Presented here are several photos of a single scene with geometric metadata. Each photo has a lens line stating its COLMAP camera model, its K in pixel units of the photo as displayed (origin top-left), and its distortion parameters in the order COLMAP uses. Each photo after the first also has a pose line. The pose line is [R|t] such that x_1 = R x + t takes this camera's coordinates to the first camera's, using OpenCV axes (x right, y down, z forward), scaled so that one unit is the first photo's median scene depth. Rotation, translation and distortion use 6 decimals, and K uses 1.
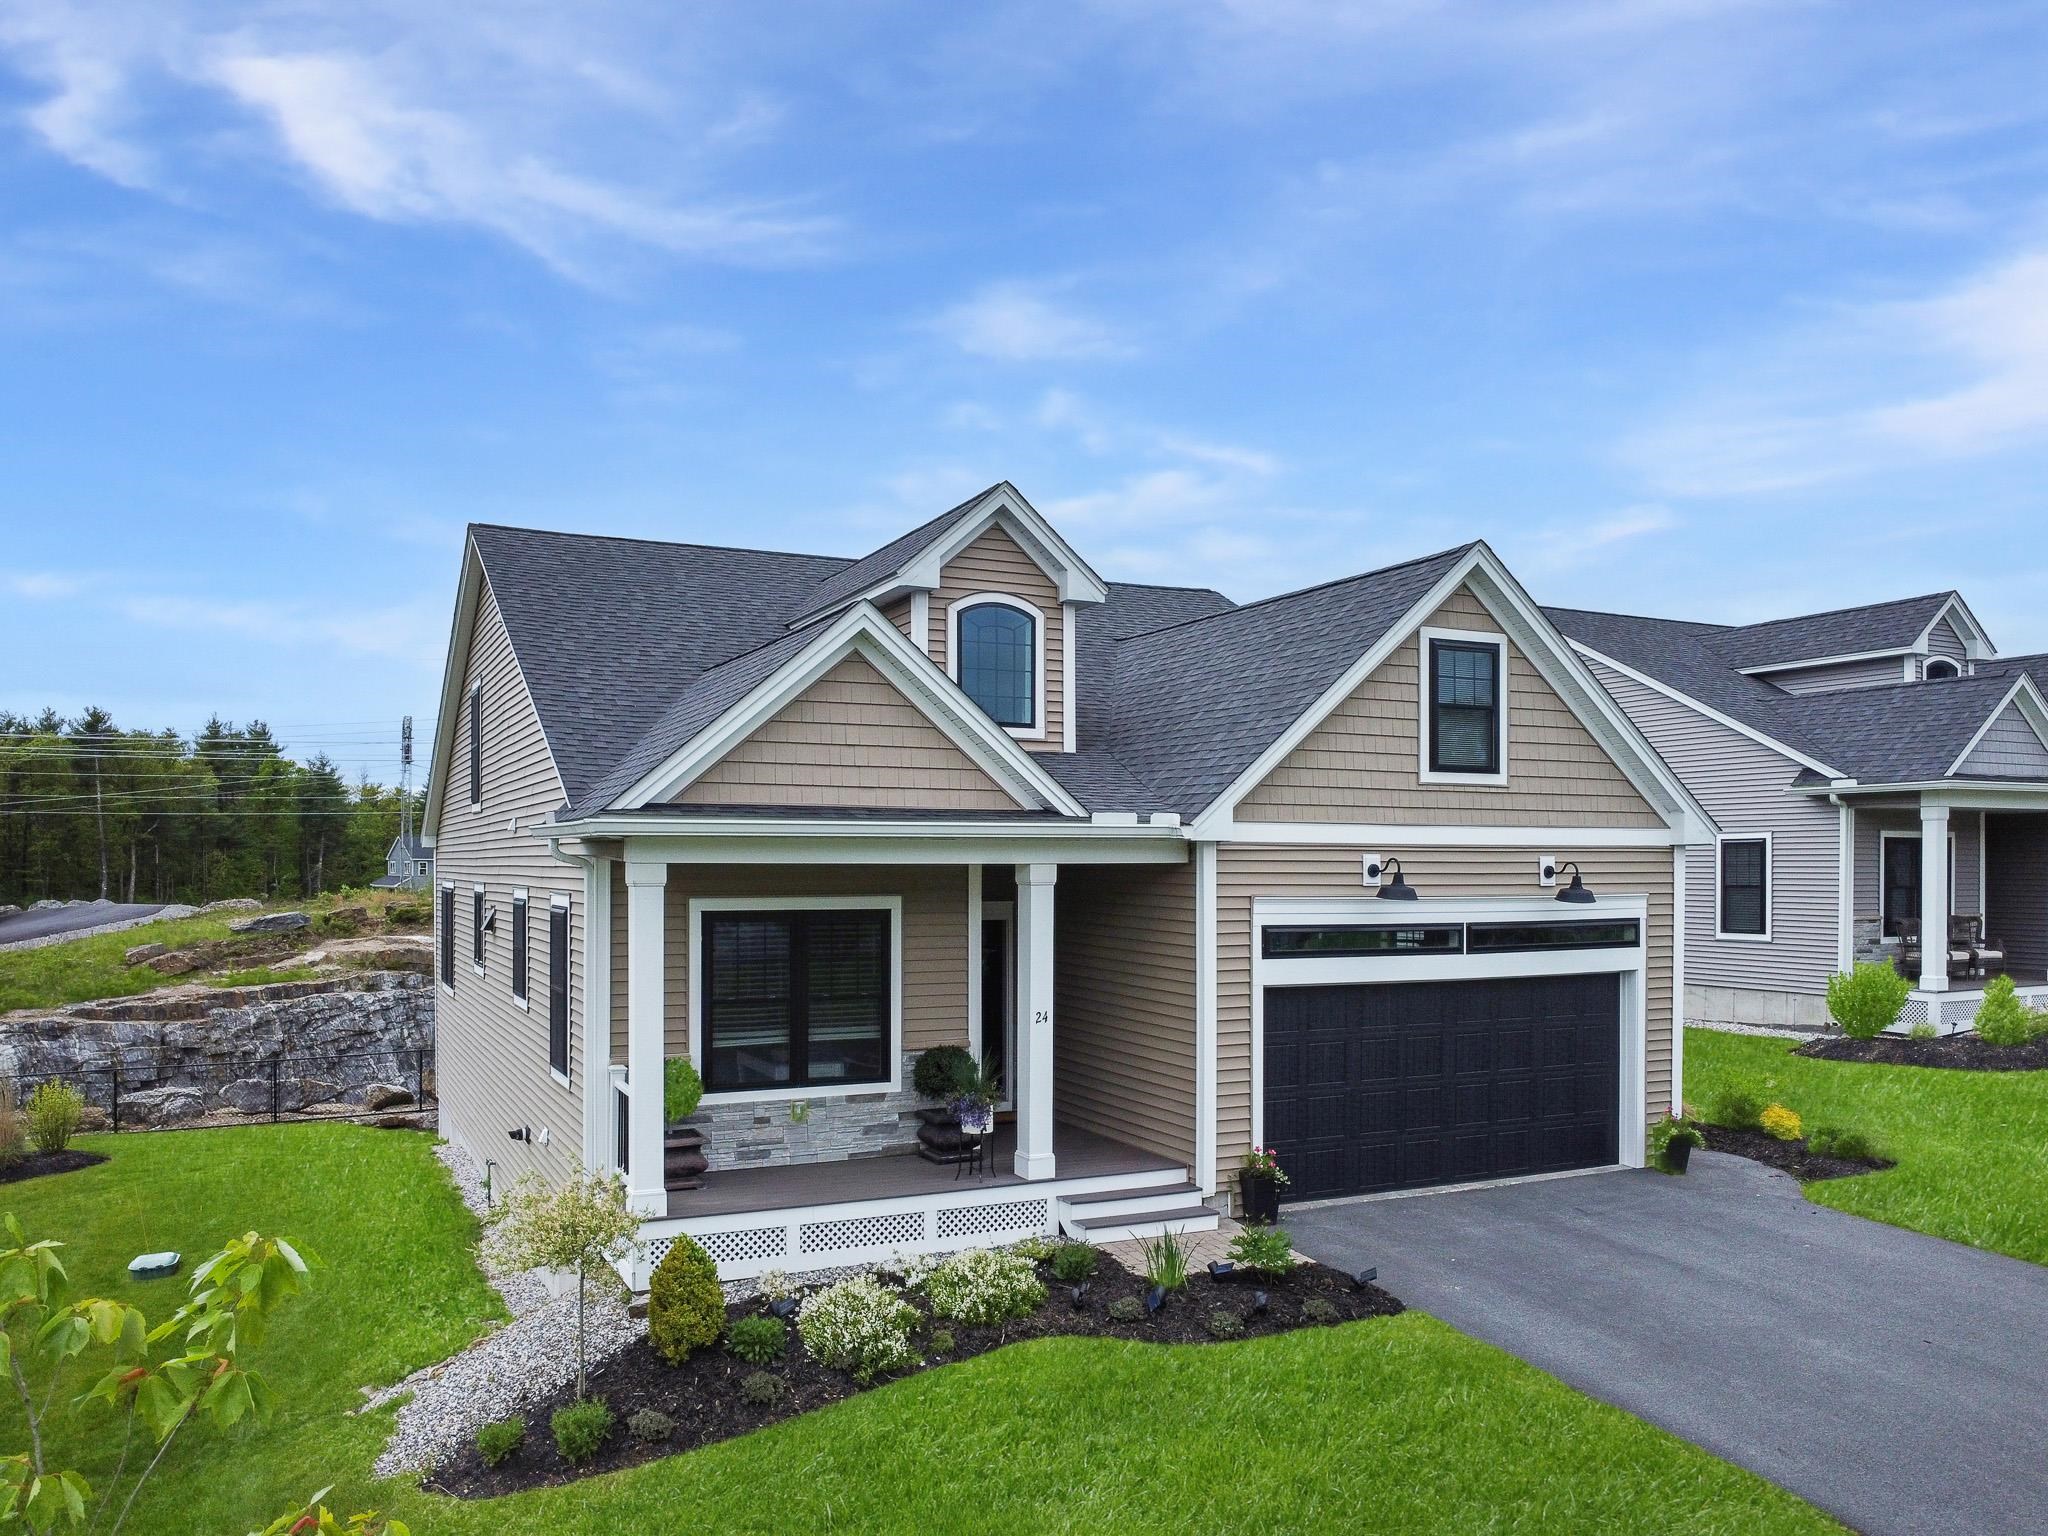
lens RADIAL K [[1517.6, 0, 1035.9], [0, 1517.6, 869.9], [0, 0, 1]] dist [-0.031702, -0.004550]
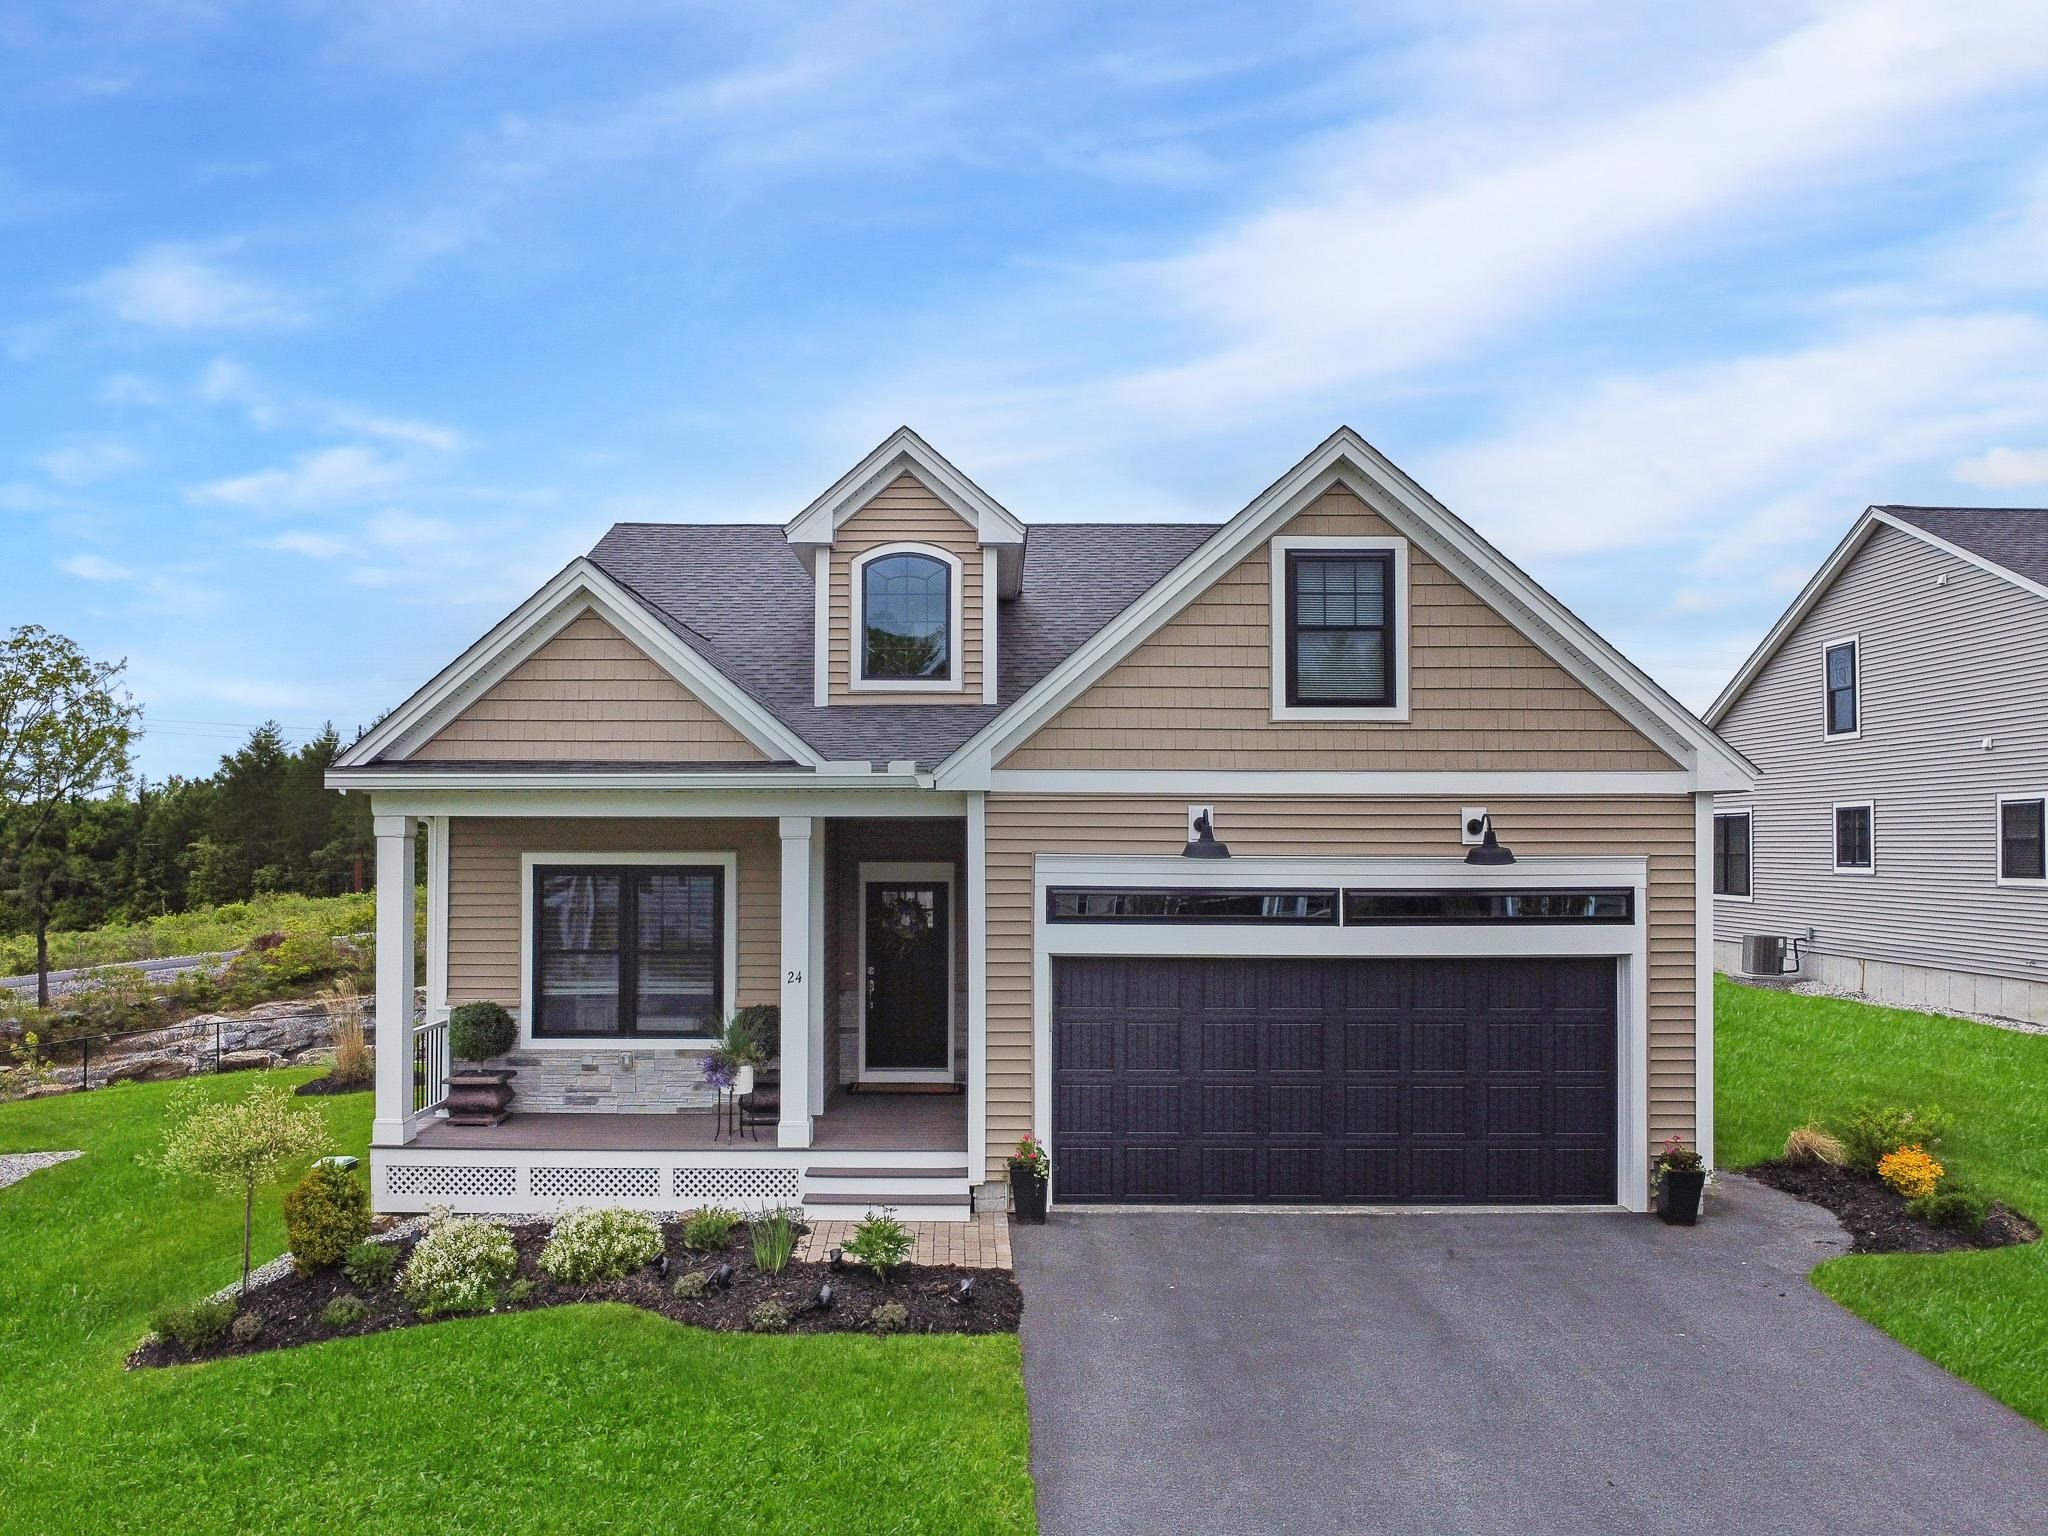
lens RADIAL K [[1517.6, 0, 1003.2], [0, 1517.6, 807.0], [0, 0, 1]] dist [-0.031702, -0.004550]
pose [[0.898645, -0.010611, -0.438549, 0.515114], [-0.002866, 0.999544, -0.030058, 0.017215], [0.438668, 0.028268, 0.898205, 0.186453]]
